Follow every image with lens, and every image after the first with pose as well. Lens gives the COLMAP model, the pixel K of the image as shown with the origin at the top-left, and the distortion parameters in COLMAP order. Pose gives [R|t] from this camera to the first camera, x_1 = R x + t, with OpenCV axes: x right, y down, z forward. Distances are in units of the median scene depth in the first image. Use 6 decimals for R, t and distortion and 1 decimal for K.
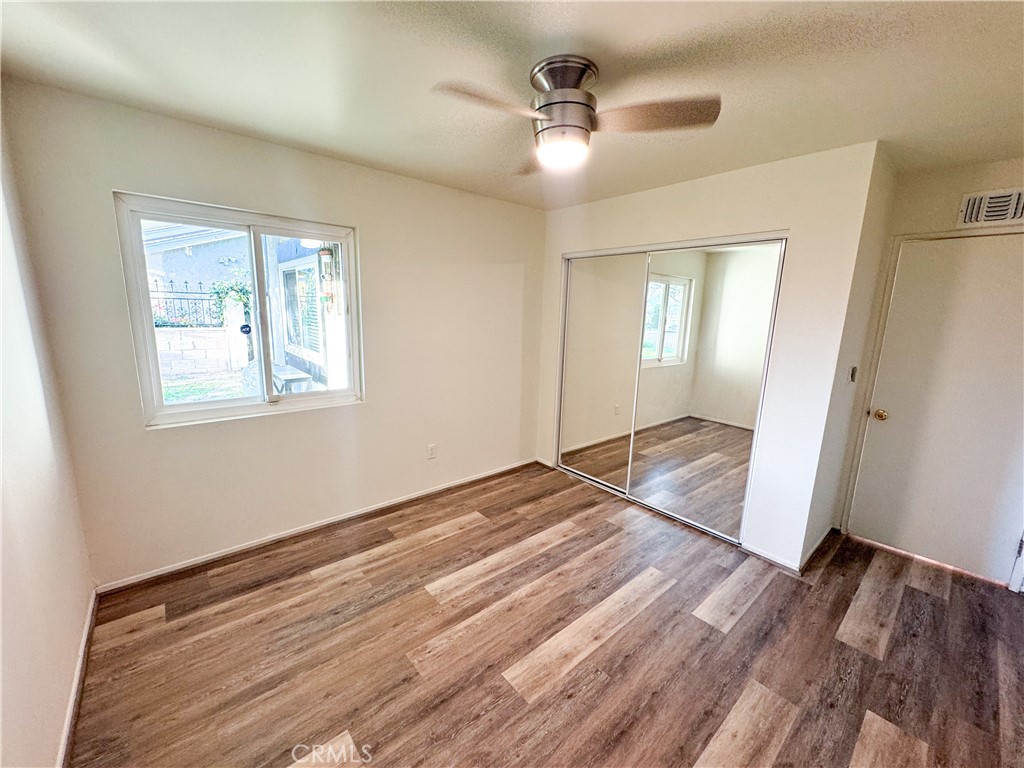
lens RADIAL K [[408.0, 0, 510.7], [0, 408.0, 385.0], [0, 0, 1]] dist [-0.002142, 0.000063]
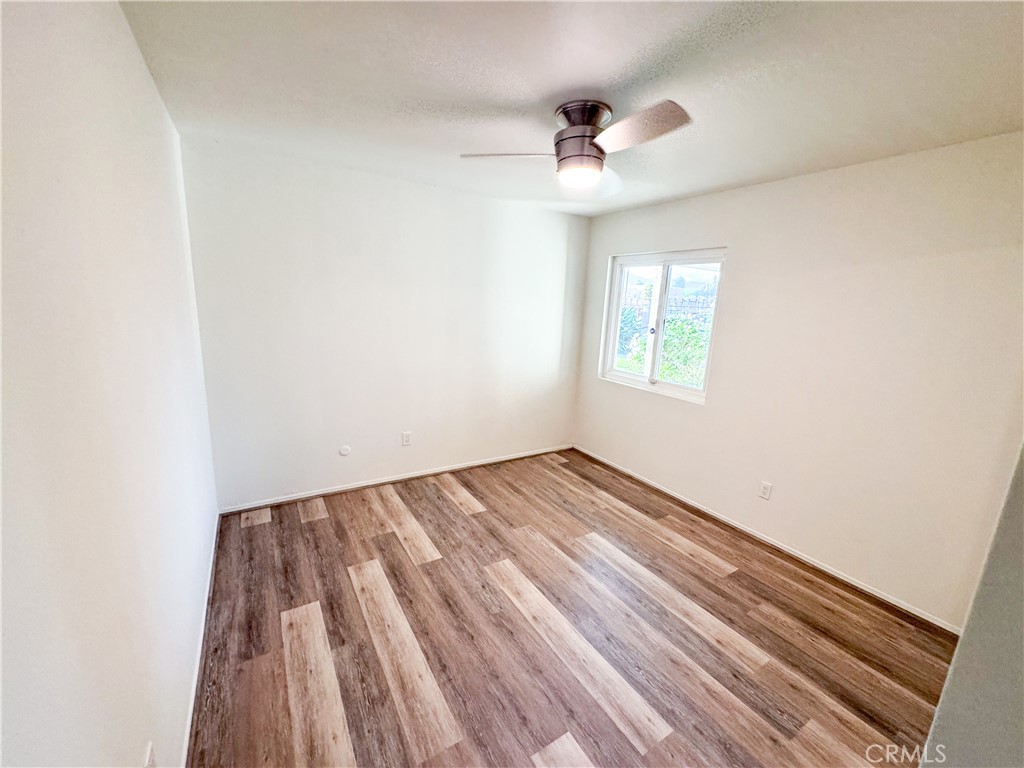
lens RADIAL K [[408.0, 0, 510.7], [0, 408.0, 385.0], [0, 0, 1]] dist [-0.002142, 0.000063]
pose [[-0.151247, 0.161644, -0.975190, 0.980272], [-0.231087, 0.953421, 0.193876, -0.126194], [0.961105, 0.254677, -0.106848, 0.761241]]
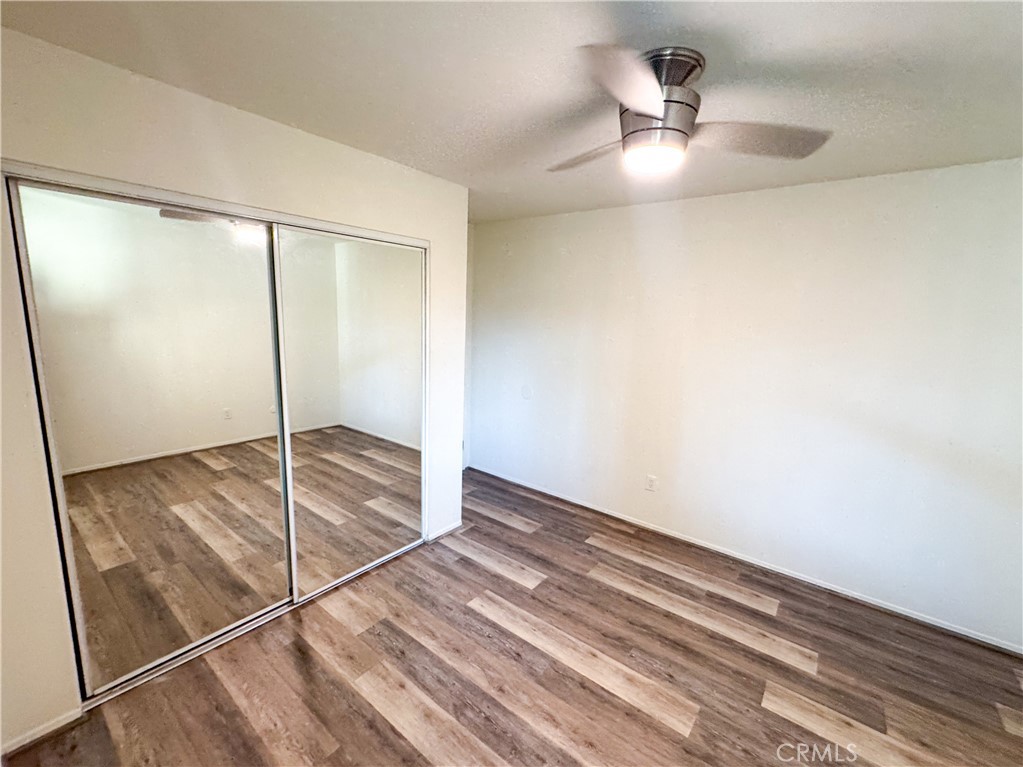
lens RADIAL K [[434.8, 0, 511.5], [0, 434.8, 383.5], [0, 0, 1]] dist [-0.032841, 0.017100]
pose [[-0.190372, -0.199619, 0.961203, -0.541068], [0.134916, 0.964499, 0.227024, -0.251451], [-0.972397, 0.172901, -0.156682, 1.058263]]
